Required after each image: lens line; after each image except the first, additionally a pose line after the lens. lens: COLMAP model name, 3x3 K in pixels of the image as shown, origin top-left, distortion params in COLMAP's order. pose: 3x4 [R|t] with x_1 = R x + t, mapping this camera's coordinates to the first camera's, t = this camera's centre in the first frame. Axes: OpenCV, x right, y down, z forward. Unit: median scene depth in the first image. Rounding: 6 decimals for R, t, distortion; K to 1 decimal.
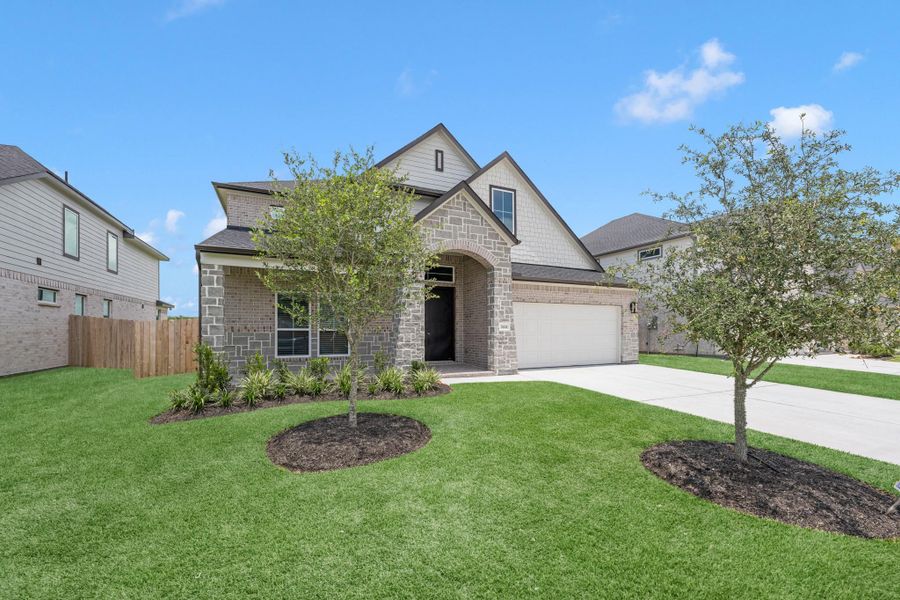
lens RADIAL K [[383.0, 0, 449.2], [0, 383.0, 353.0], [0, 0, 1]] dist [0.001365, 0.000150]
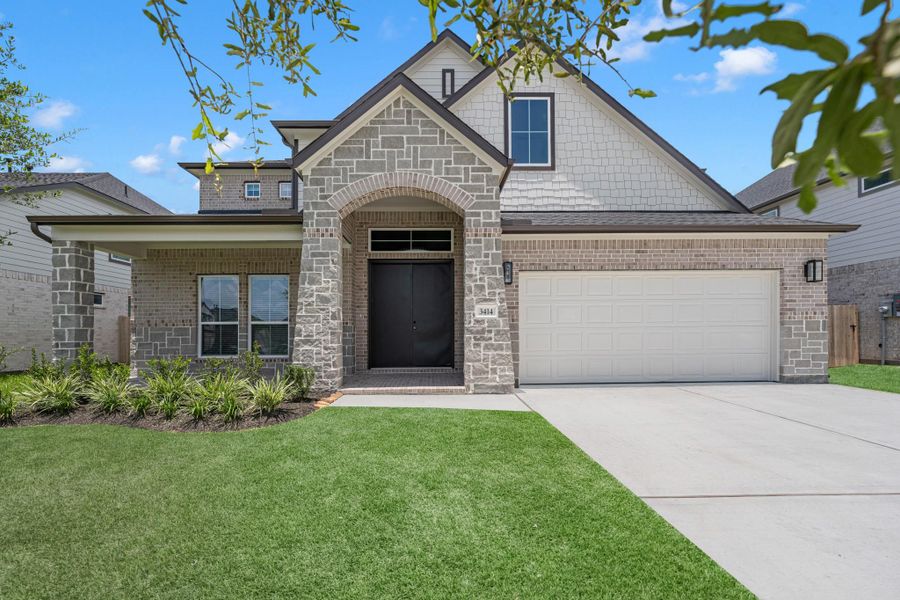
lens RADIAL K [[383.0, 0, 449.2], [0, 383.0, 353.0], [0, 0, 1]] dist [0.001365, 0.000150]
pose [[0.906594, 0.009972, -0.421886, 0.342022], [-0.015243, 0.999842, -0.009123, 0.001057], [0.421728, 0.014701, 0.906603, 0.448854]]
